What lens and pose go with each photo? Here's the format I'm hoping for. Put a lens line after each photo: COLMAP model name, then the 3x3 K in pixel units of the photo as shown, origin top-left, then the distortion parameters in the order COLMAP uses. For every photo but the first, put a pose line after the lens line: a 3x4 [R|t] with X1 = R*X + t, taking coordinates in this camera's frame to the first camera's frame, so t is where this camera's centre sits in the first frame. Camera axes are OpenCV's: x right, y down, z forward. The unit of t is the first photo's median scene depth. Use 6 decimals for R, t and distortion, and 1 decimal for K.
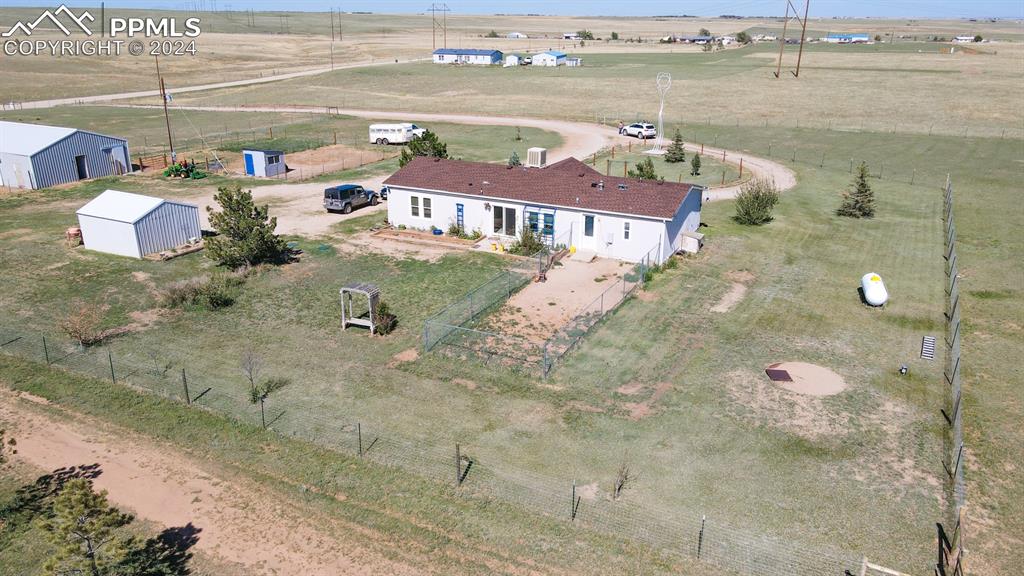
lens RADIAL K [[725.0, 0, 512.0], [0, 725.0, 288.0], [0, 0, 1]] dist [0.021177, 0.003100]
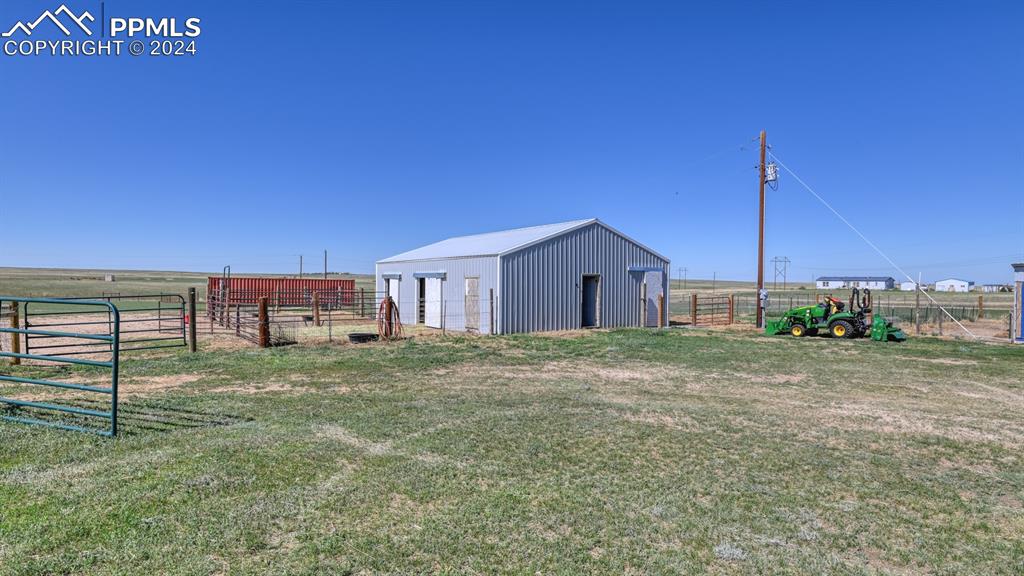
lens RADIAL K [[500.7, 0, 512.9], [0, 500.7, 291.5], [0, 0, 1]] dist [-0.024208, -0.000557]
pose [[0.866287, 0.007541, -0.499489, -0.511546], [-0.173491, 0.942190, -0.286668, -0.080901], [0.468452, 0.334993, 0.817516, 0.779811]]
